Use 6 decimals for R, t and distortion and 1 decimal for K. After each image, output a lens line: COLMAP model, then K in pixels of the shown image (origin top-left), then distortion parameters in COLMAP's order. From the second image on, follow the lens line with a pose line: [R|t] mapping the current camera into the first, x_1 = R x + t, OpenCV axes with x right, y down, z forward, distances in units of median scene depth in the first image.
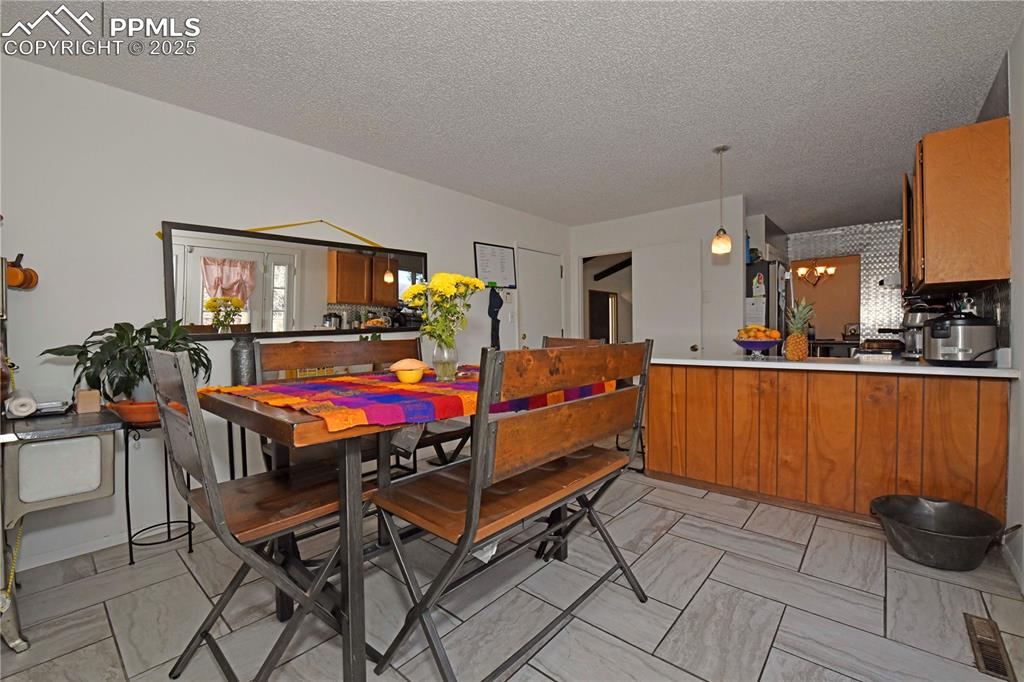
lens RADIAL K [[422.3, 0, 512.0], [0, 422.3, 336.5], [0, 0, 1]] dist [-0.014396, -0.001601]
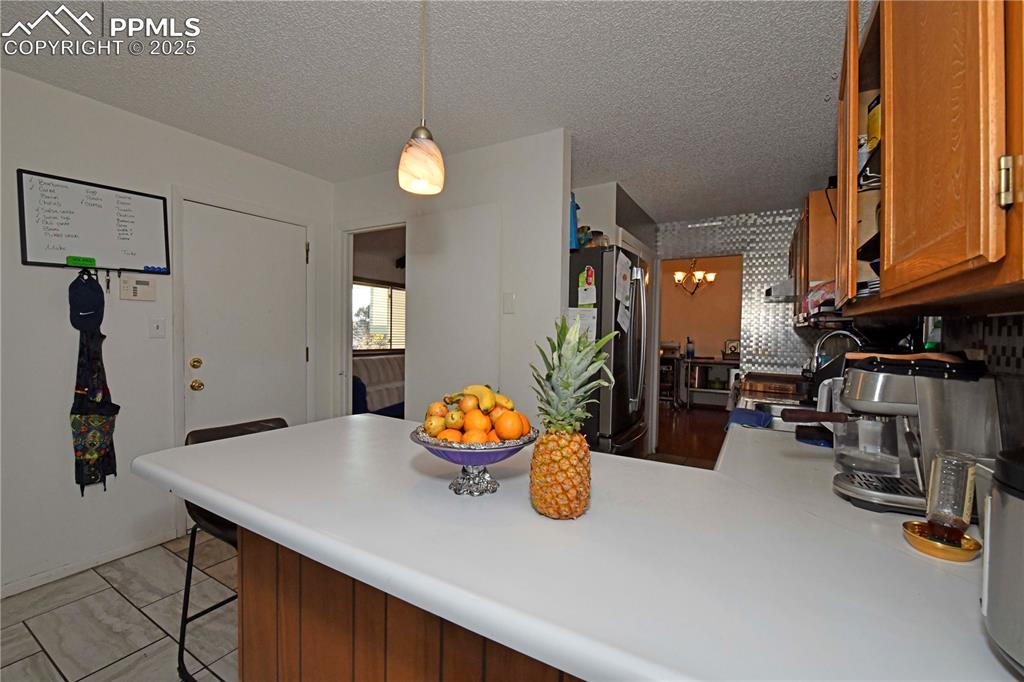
lens RADIAL K [[422.3, 0, 510.0], [0, 422.3, 333.7], [0, 0, 1]] dist [-0.014396, -0.001601]
pose [[0.981082, 0.024913, 0.191985, 0.298415], [-0.023650, 0.999681, -0.008866, -0.039597], [-0.192144, 0.004158, 0.981358, 0.358979]]
